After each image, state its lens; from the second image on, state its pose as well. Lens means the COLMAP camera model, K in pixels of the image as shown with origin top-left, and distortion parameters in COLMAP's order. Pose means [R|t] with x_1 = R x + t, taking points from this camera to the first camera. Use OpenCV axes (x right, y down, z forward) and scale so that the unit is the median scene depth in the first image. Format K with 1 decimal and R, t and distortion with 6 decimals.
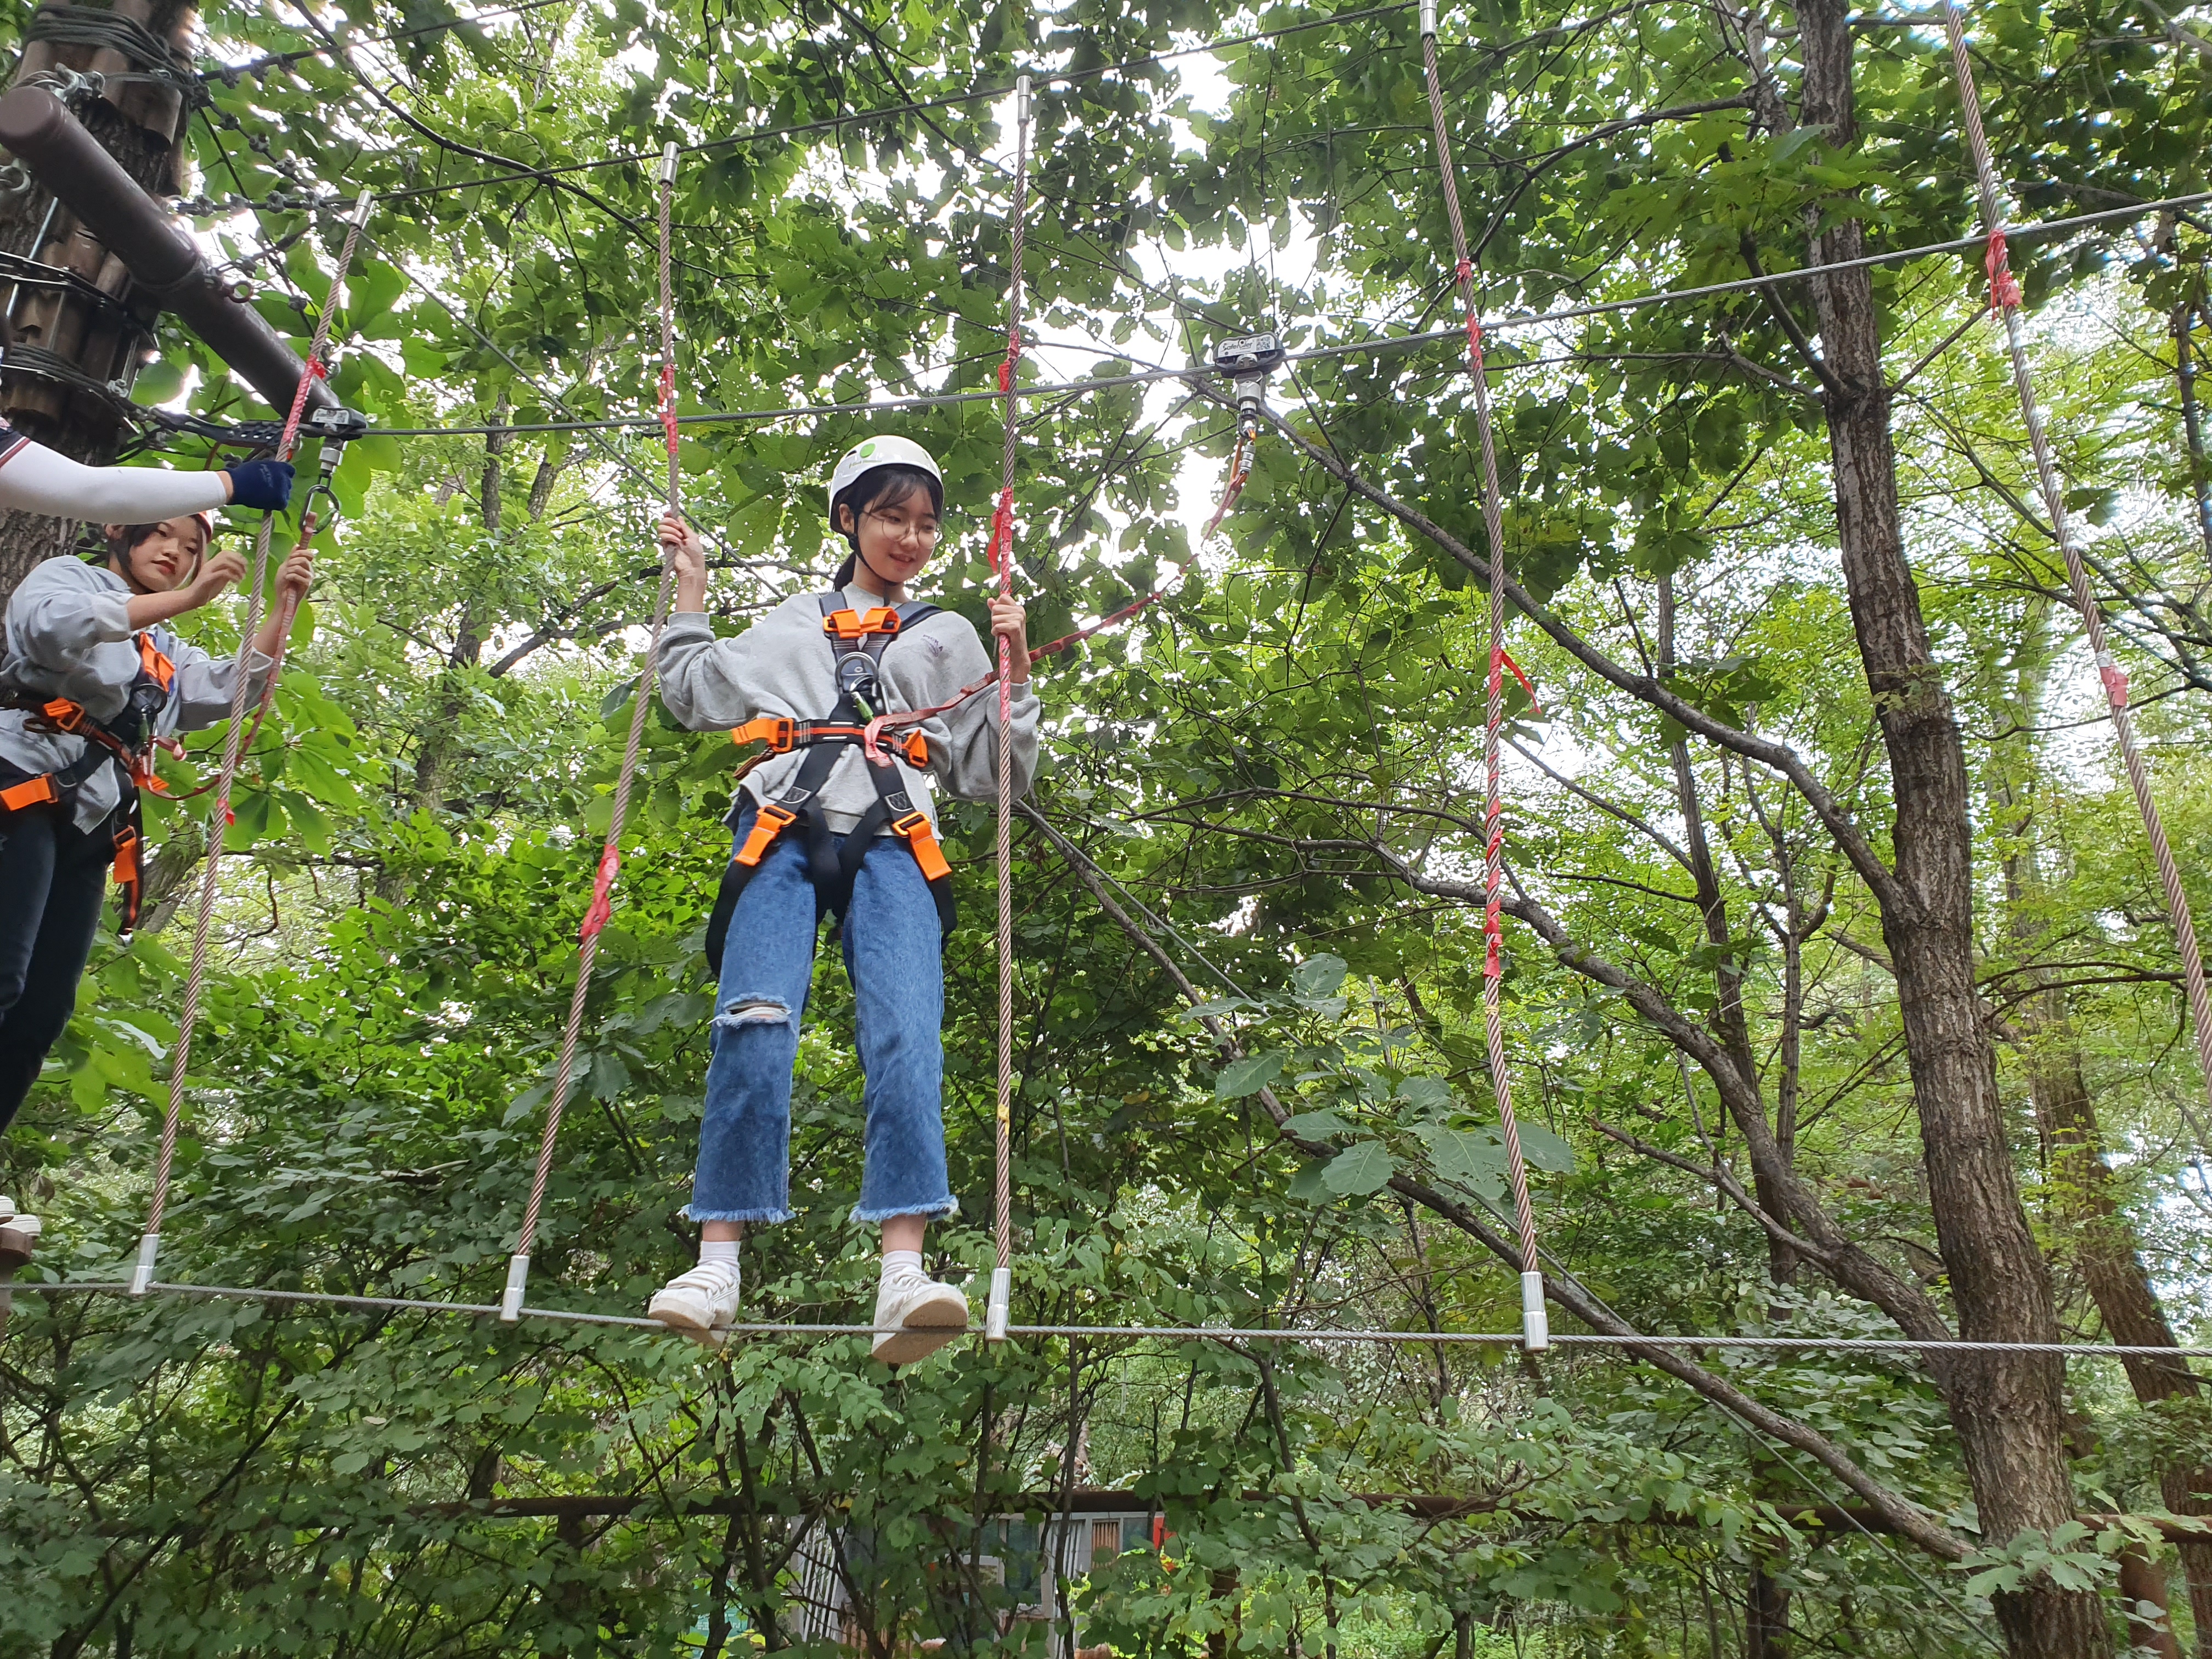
lens RADIAL K [[1734.5, 0, 1106.0], [0, 1734.5, 829.5], [0, 0, 1]] dist [-0.019378, 0.007610]
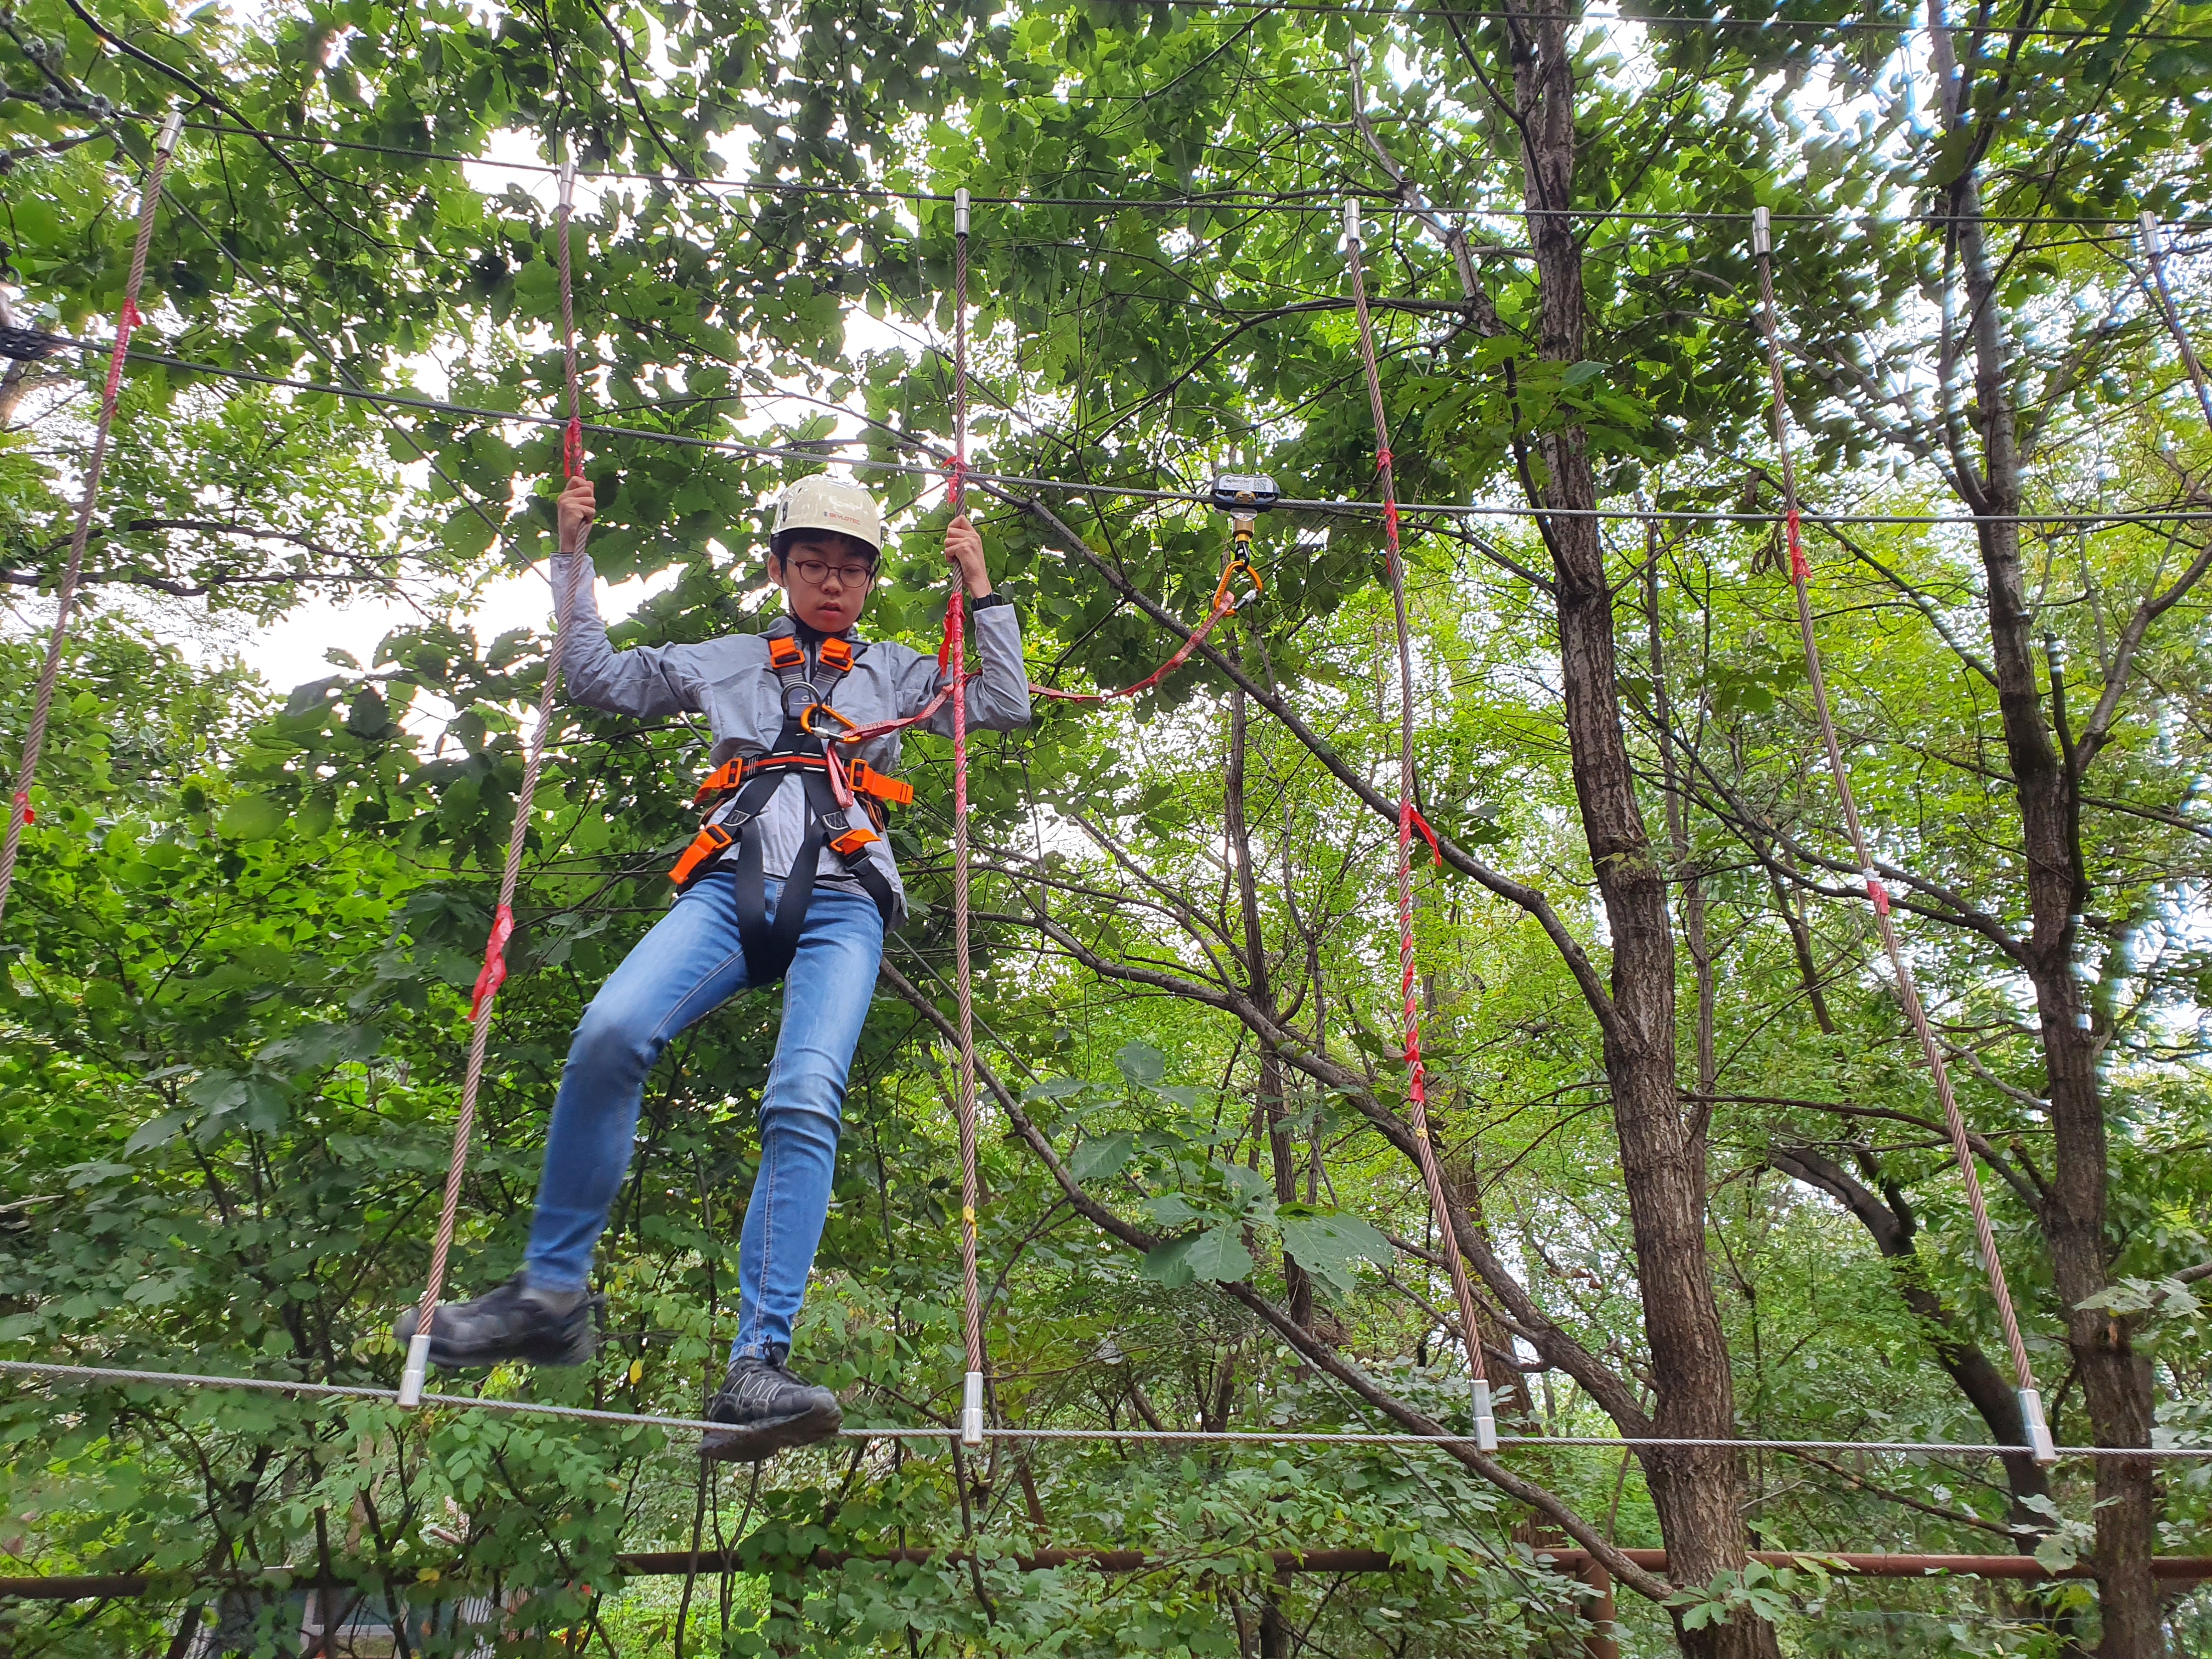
lens RADIAL K [[1708.4, 0, 1074.5], [0, 1708.4, 837.6], [0, 0, 1]] dist [-0.033836, 0.048256]
pose [[0.937987, 0.102847, 0.331062, -0.152338], [-0.097147, 0.994697, -0.033767, -0.008157], [-0.332779, -0.000489, 0.943005, 0.016653]]
